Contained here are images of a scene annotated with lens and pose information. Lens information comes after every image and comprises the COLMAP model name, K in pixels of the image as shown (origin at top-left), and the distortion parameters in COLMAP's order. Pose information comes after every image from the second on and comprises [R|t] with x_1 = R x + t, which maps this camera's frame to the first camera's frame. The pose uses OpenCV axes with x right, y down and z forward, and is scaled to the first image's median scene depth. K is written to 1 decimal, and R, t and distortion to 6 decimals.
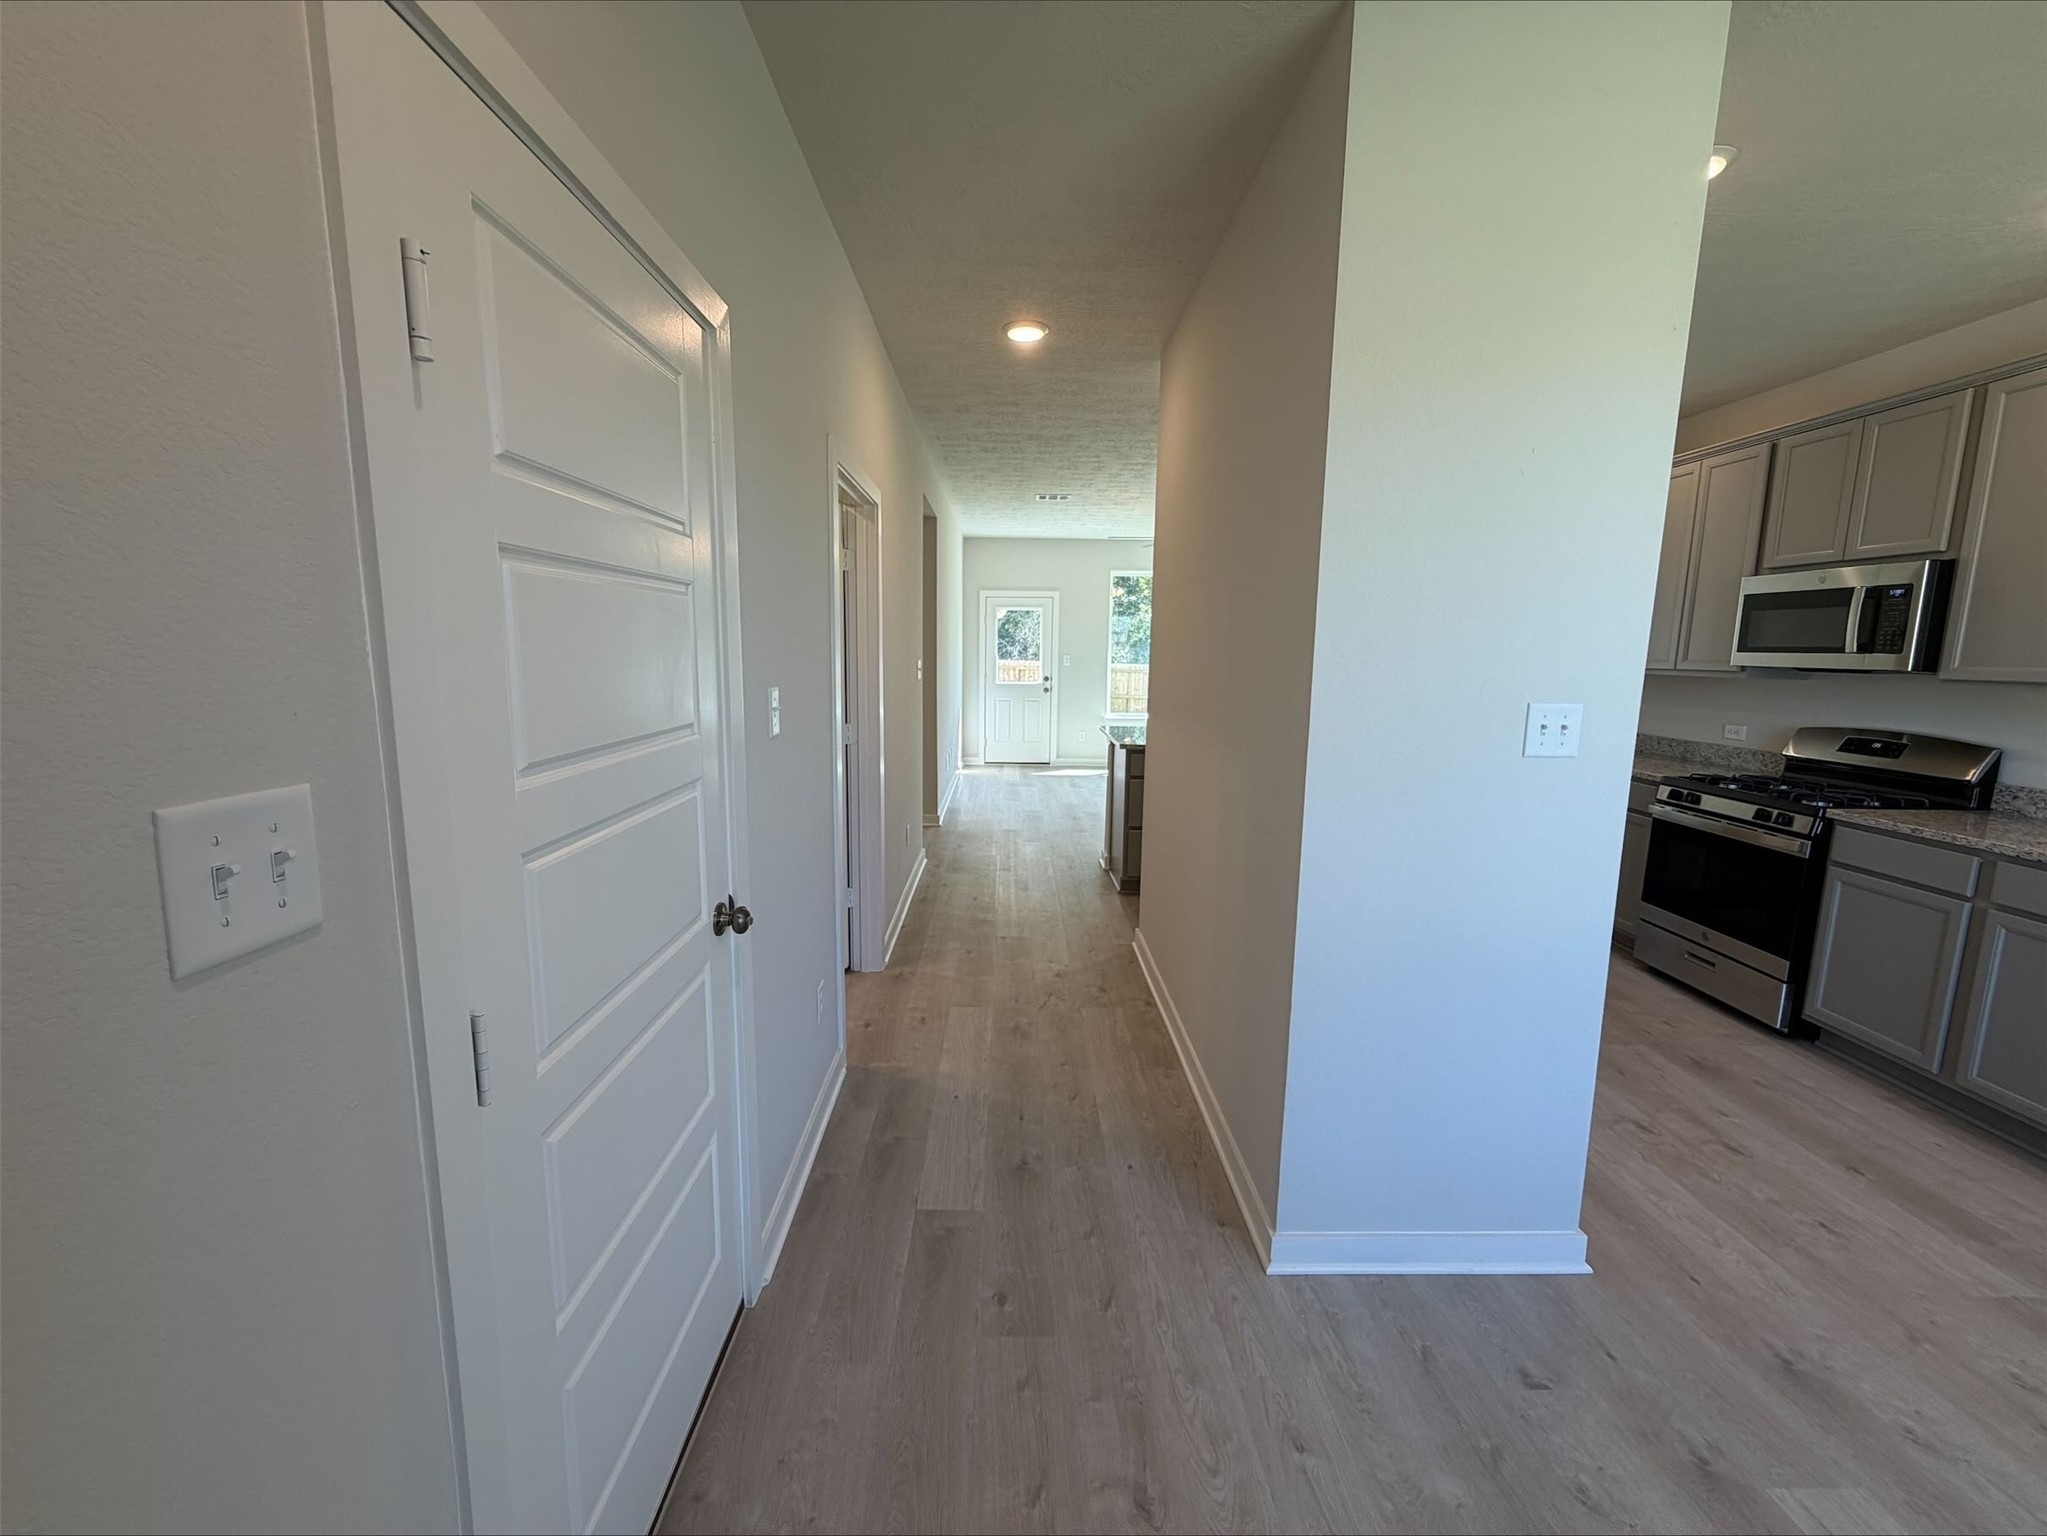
lens RADIAL K [[814.3, 0, 1017.9], [0, 814.3, 765.1], [0, 0, 1]] dist [0.000169, -0.000288]
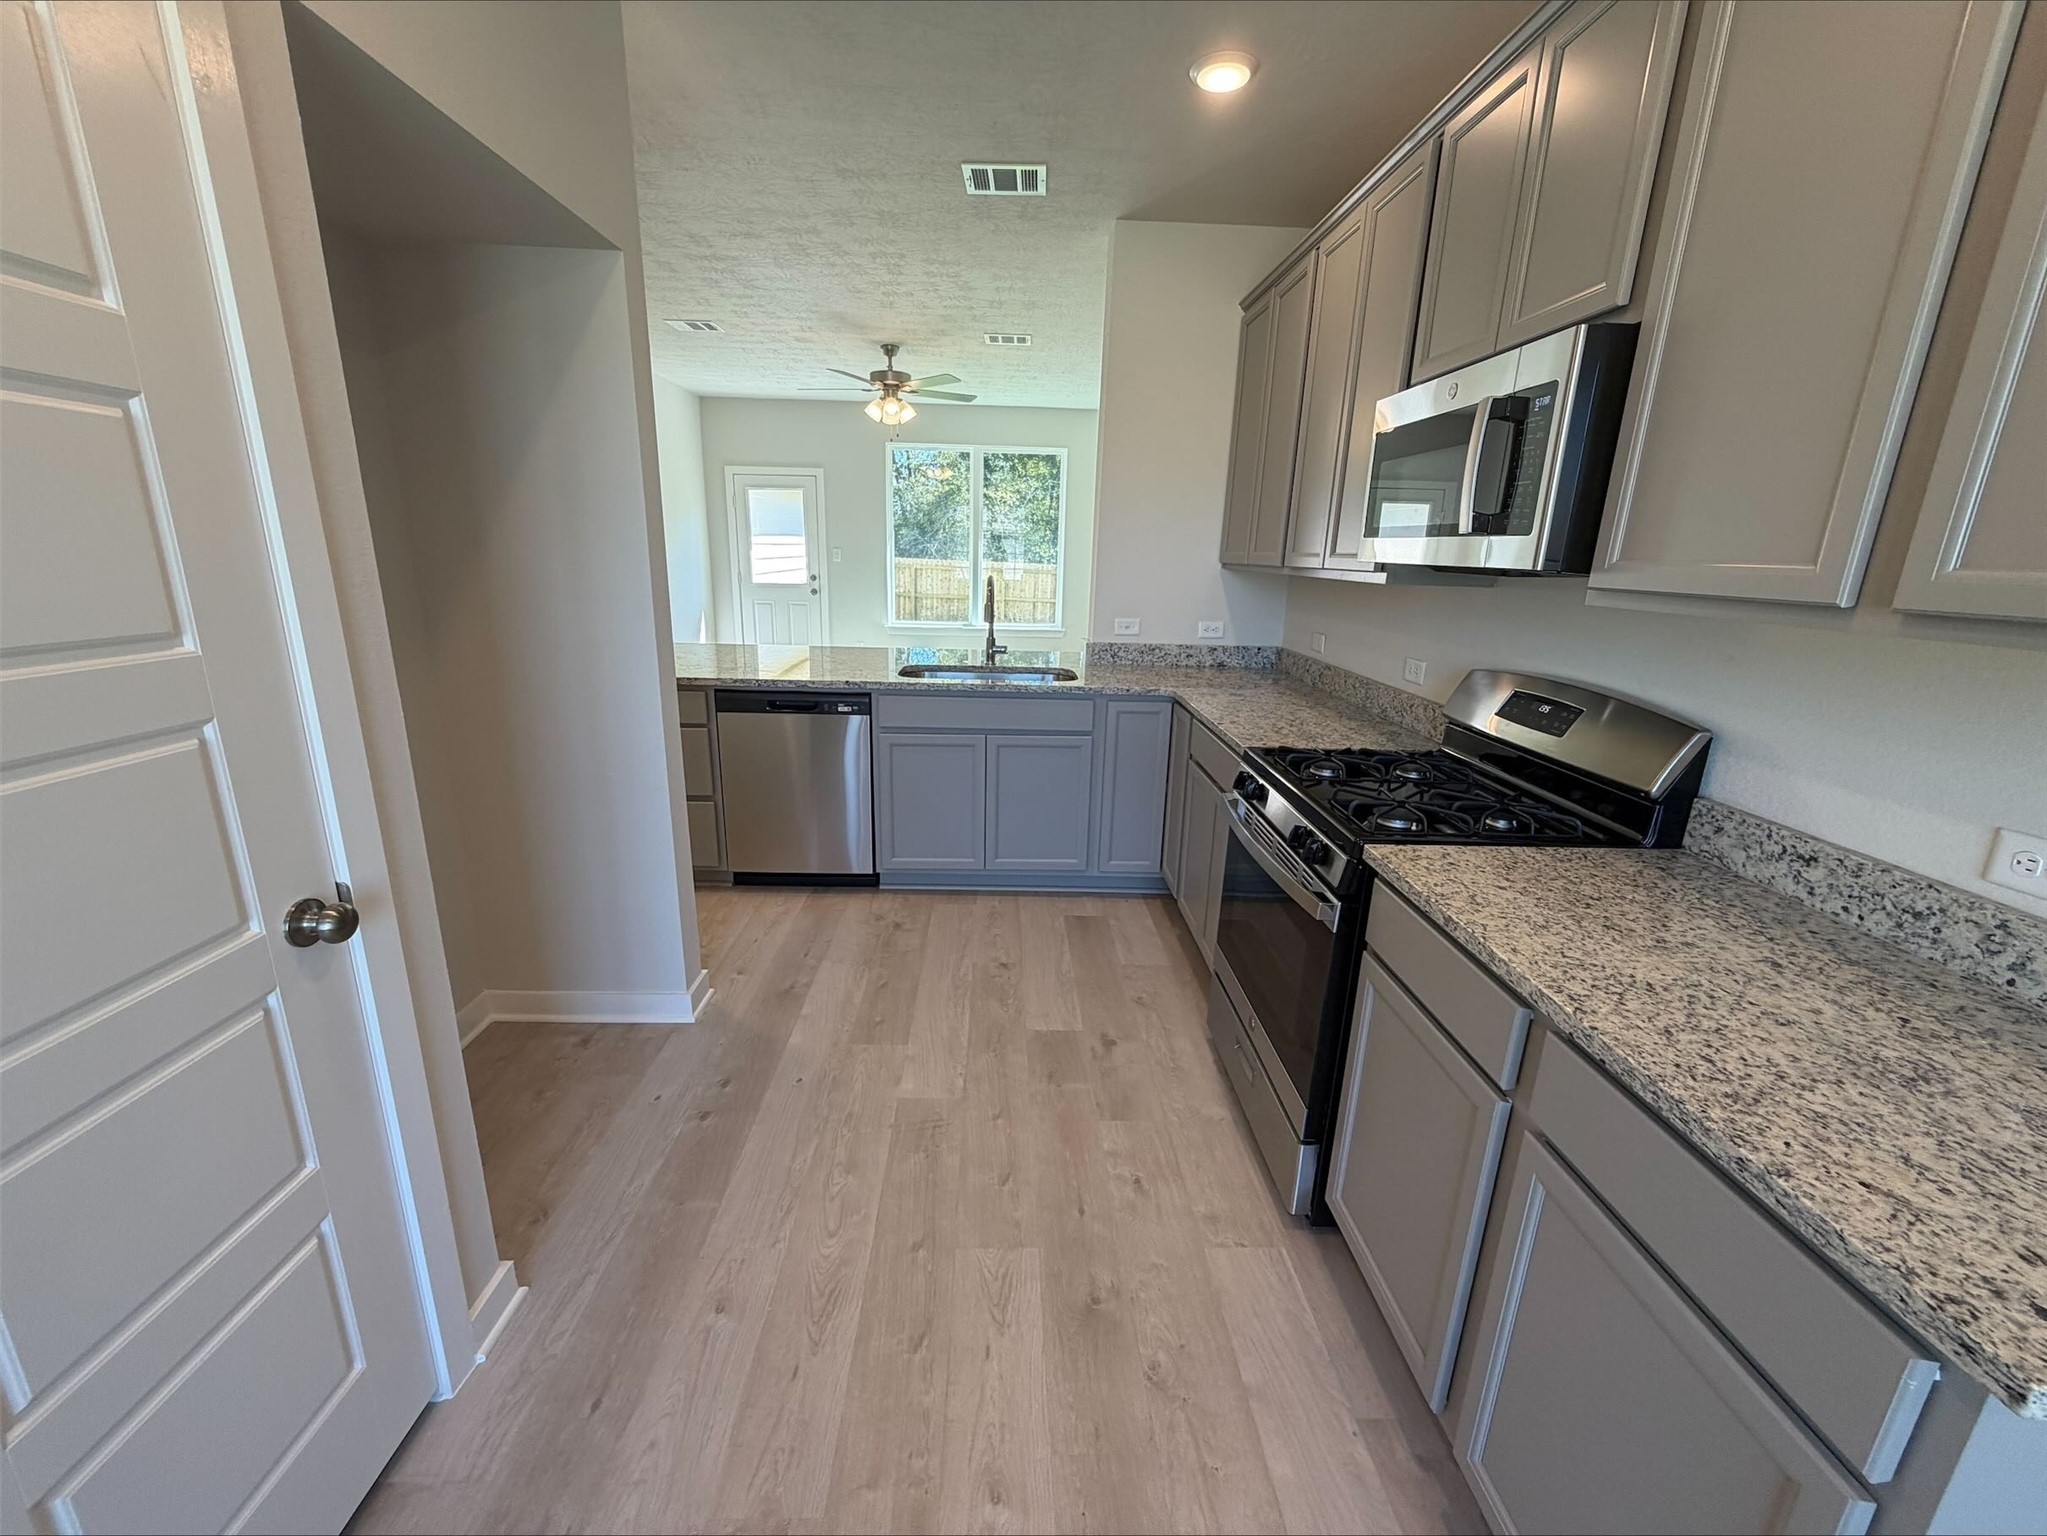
lens RADIAL K [[814.3, 0, 1017.9], [0, 814.3, 765.1], [0, 0, 1]] dist [0.000169, -0.000288]
pose [[0.999838, 0.008002, 0.016147, 0.769545], [-0.009850, 0.992988, 0.117808, -0.053873], [-0.015091, -0.117948, 0.992905, 0.502601]]
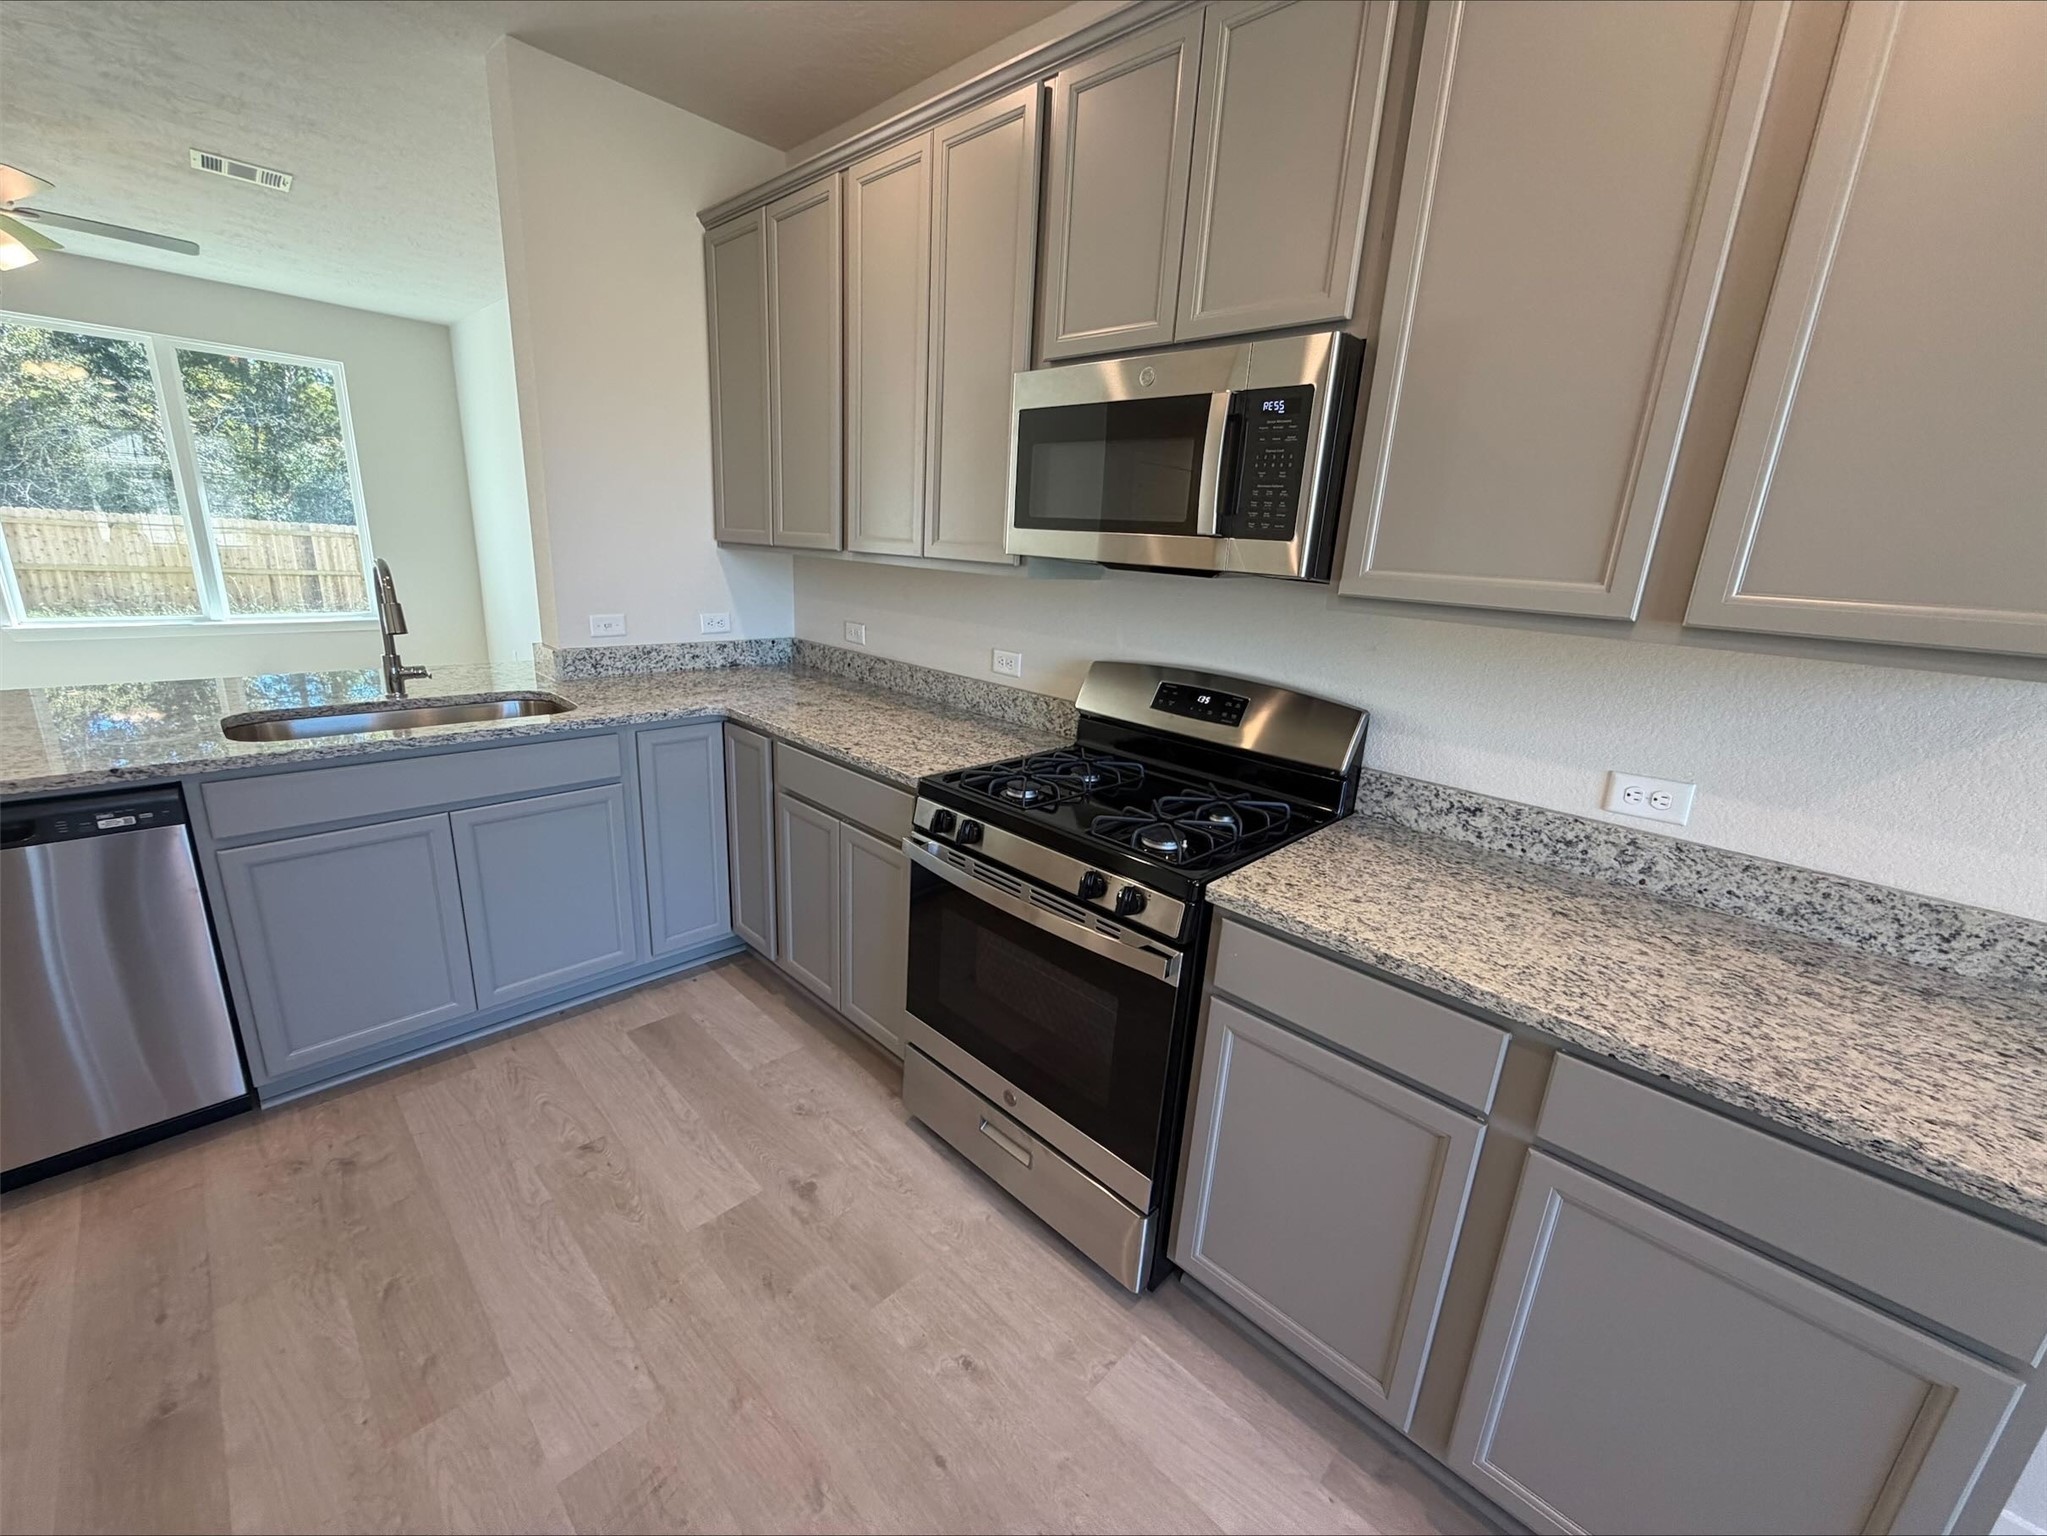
lens RADIAL K [[814.3, 0, 1017.9], [0, 814.3, 765.1], [0, 0, 1]] dist [0.000169, -0.000288]
pose [[0.705713, -0.164947, 0.689030, 0.615326], [0.056712, 0.982552, 0.177129, -0.100082], [-0.706225, -0.085926, 0.702754, 0.760487]]
